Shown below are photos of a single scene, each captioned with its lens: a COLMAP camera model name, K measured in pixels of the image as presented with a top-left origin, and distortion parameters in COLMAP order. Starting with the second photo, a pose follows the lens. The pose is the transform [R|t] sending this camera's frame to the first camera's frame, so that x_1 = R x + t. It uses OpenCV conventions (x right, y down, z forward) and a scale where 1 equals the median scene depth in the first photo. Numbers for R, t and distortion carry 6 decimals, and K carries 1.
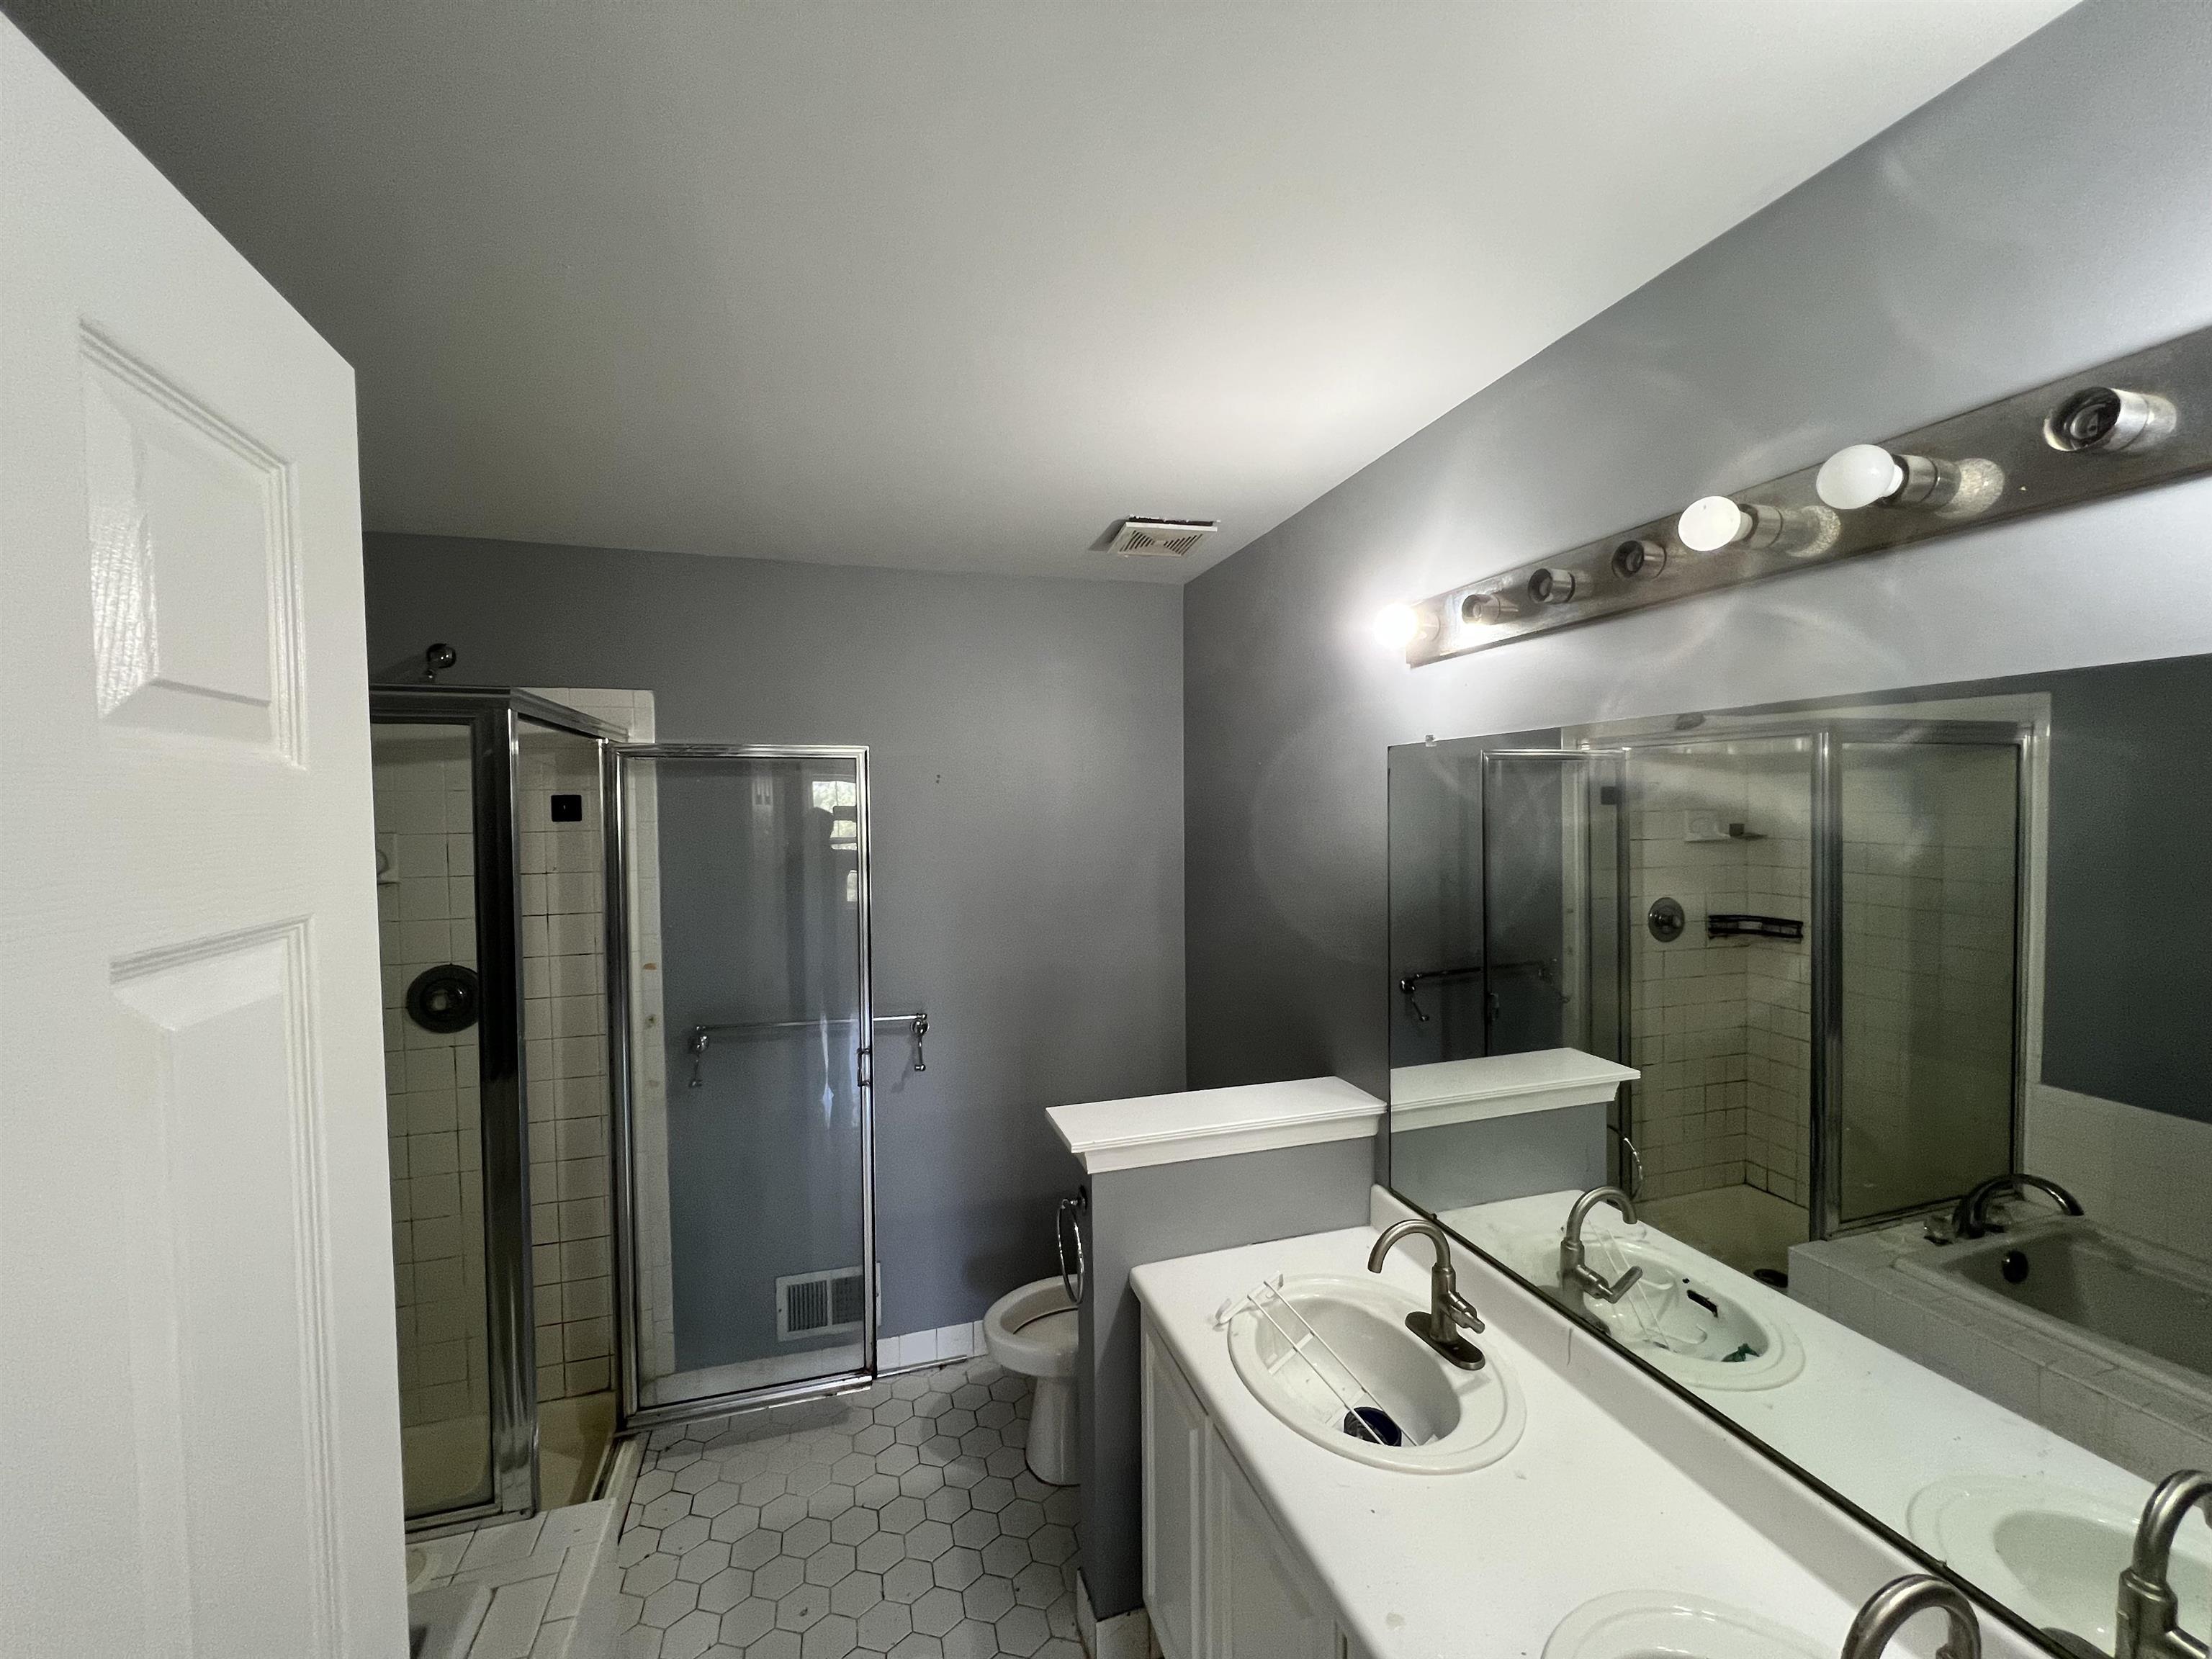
lens RADIAL K [[891.5, 0, 1108.5], [0, 891.5, 820.5], [0, 0, 1]] dist [-0.000643, -0.000157]
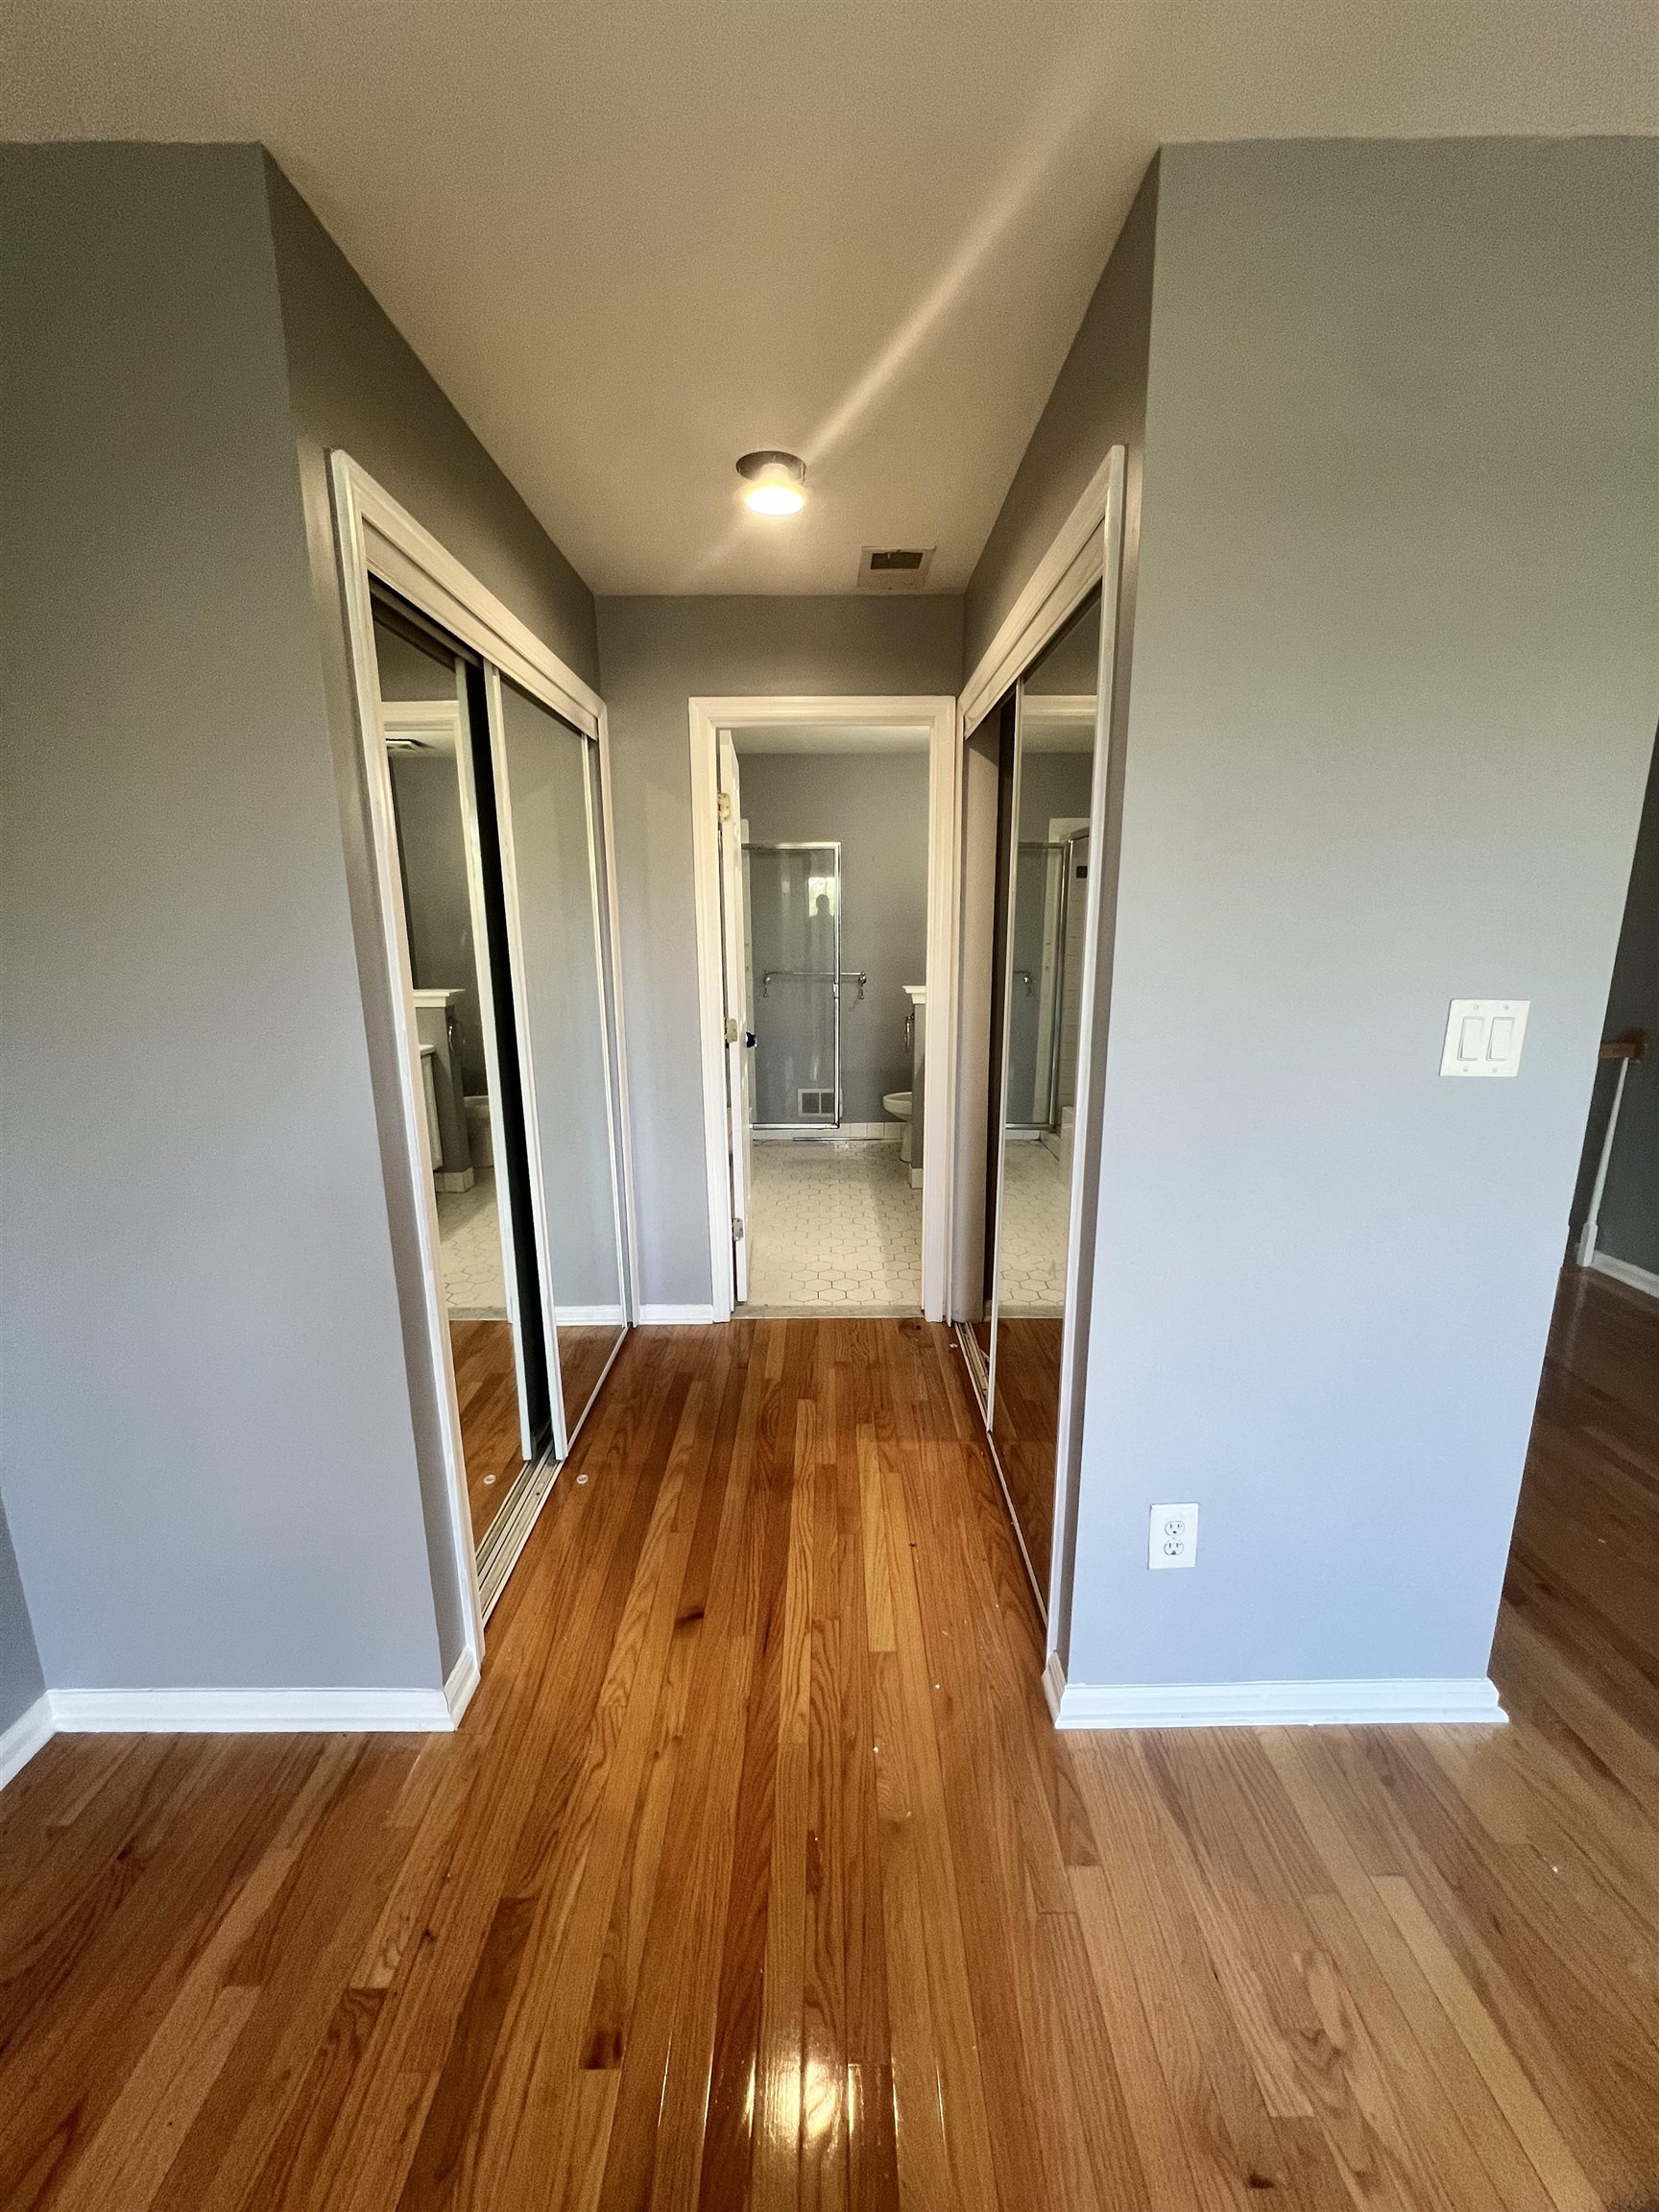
lens RADIAL K [[891.5, 0, 831.6], [0, 891.5, 1117.3], [0, 0, 1]] dist [-0.000643, -0.000157]
pose [[0.956701, 0.054874, -0.285854, 0.354049], [0.001404, 0.981187, 0.193053, 0.159441], [0.291070, -0.185095, 0.938625, -1.092073]]
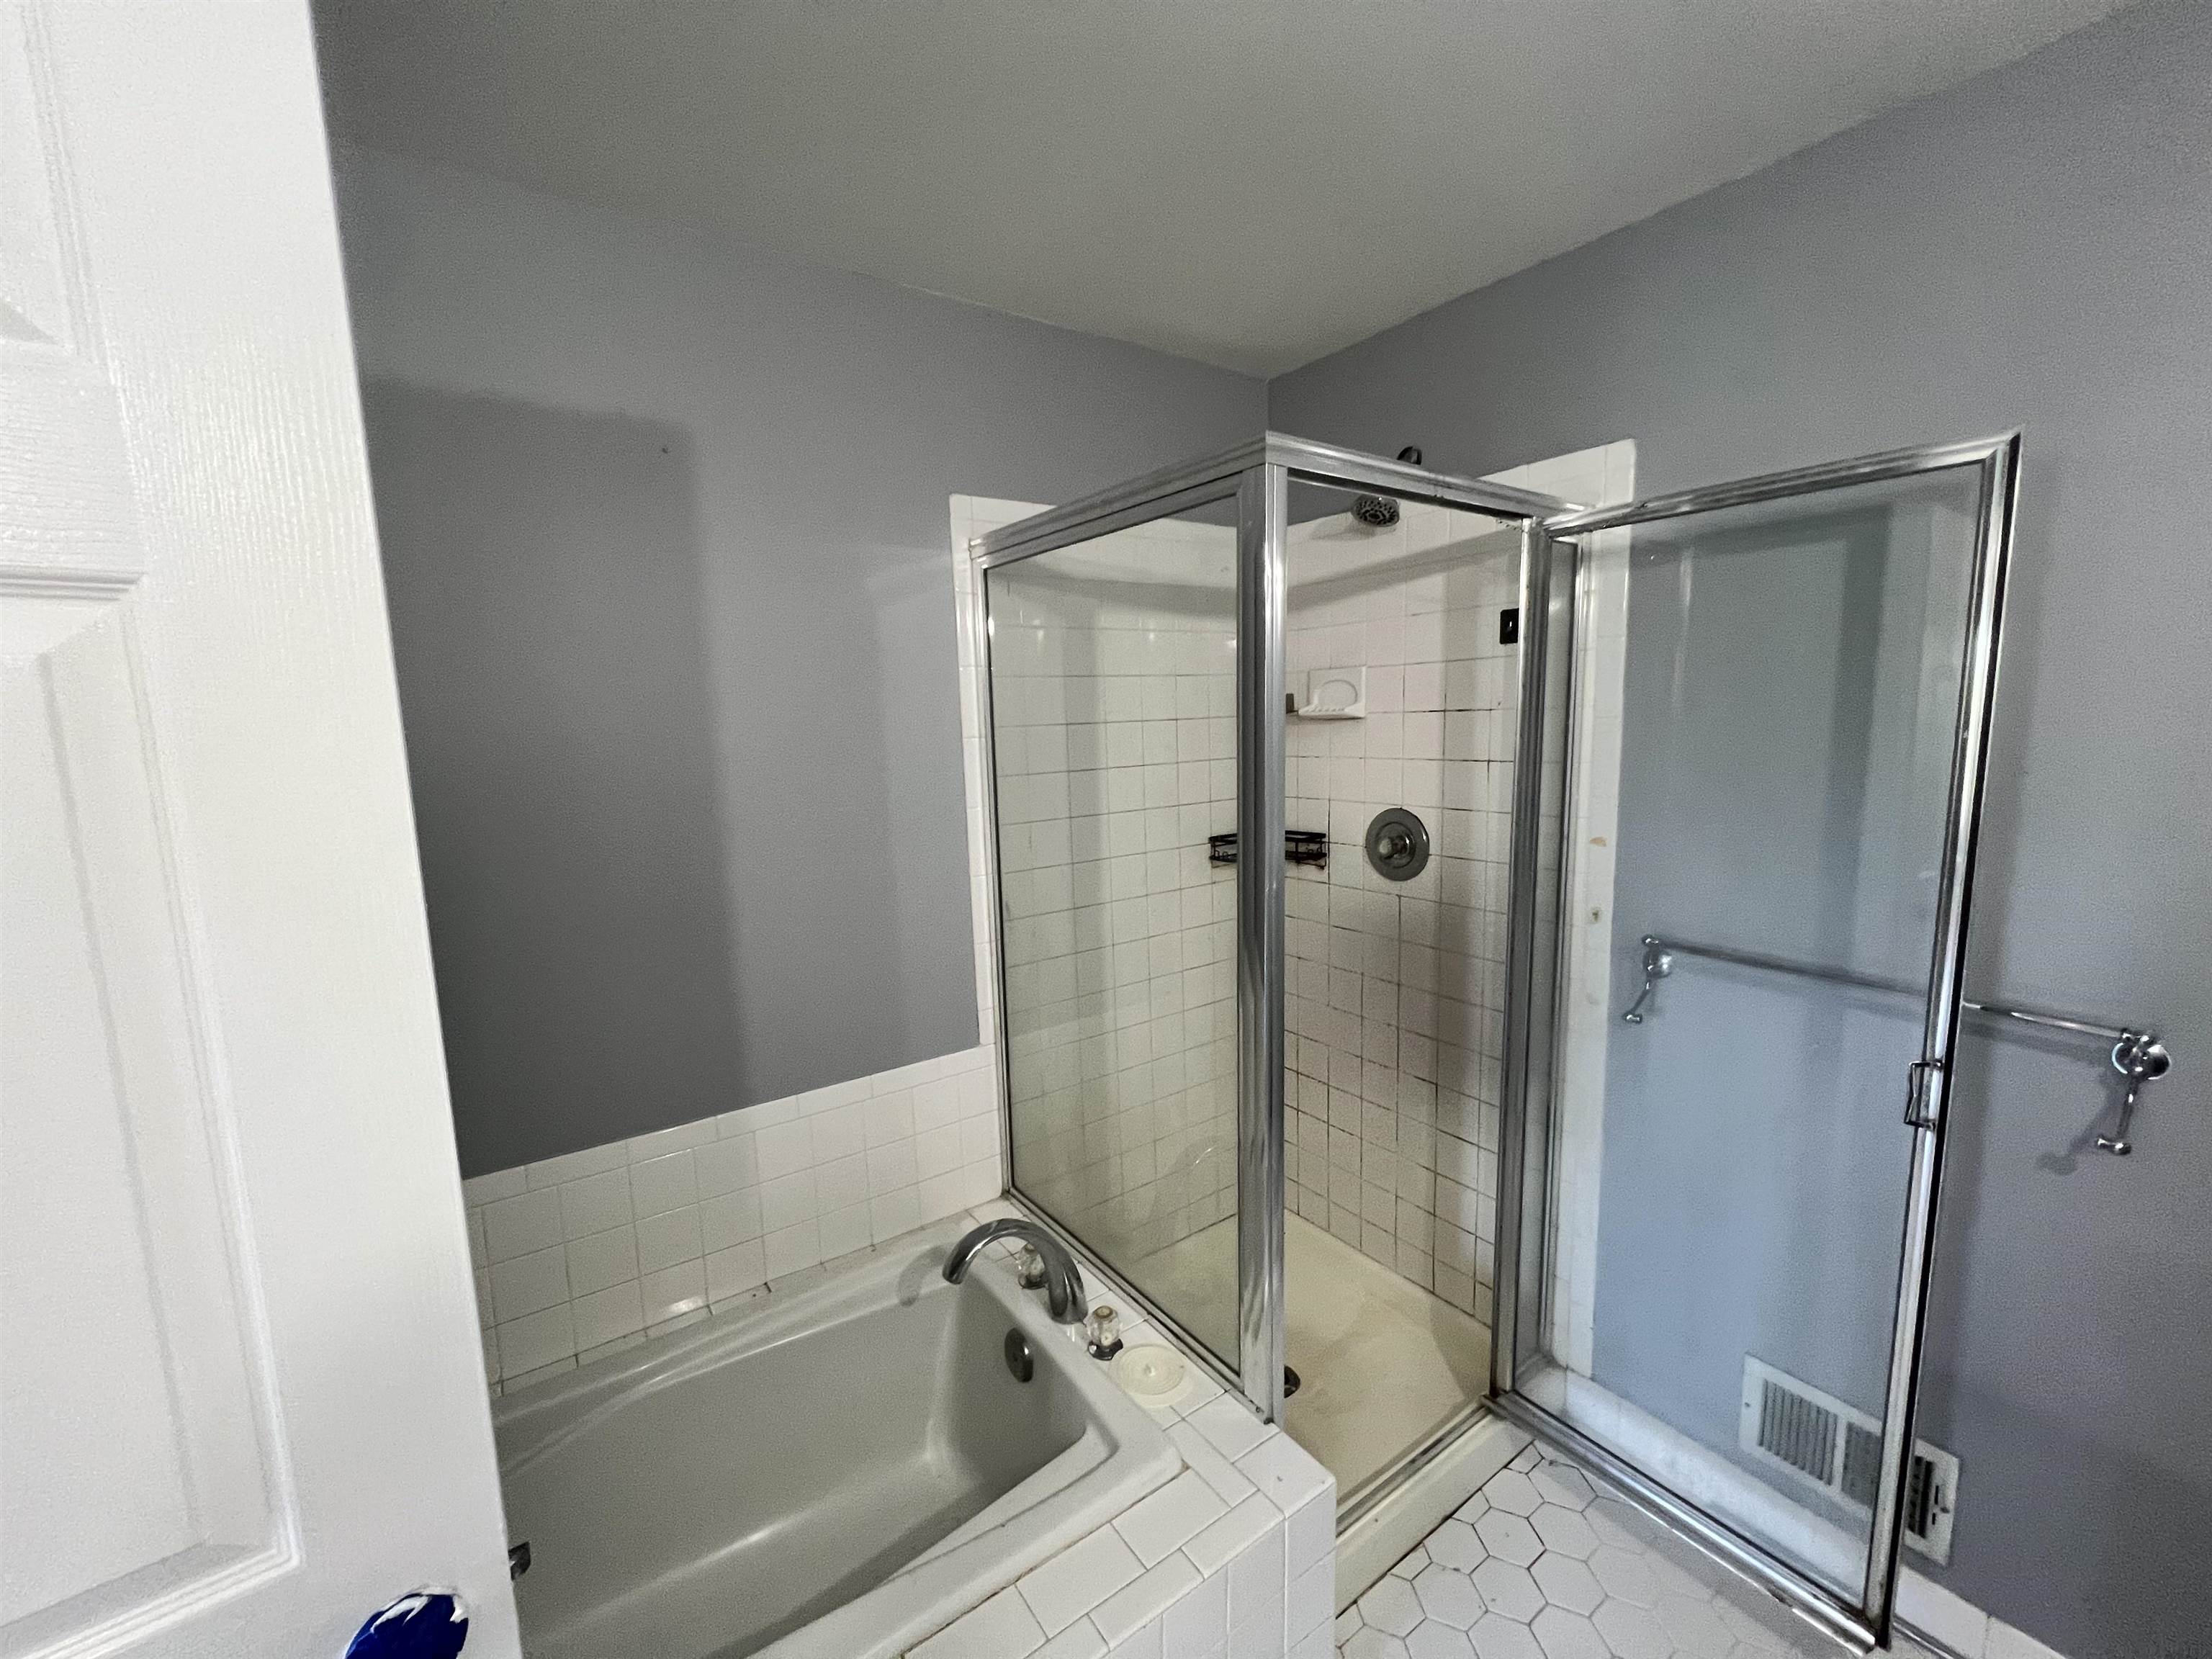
lens RADIAL K [[891.5, 0, 1111.0], [0, 891.5, 832.4], [0, 0, 1]] dist [-0.000643, -0.000157]
pose [[0.309594, 0.124026, -0.942745, 0.040847], [0.009188, 0.991020, 0.133394, 0.056763], [0.950824, -0.049960, 0.305675, 0.402886]]
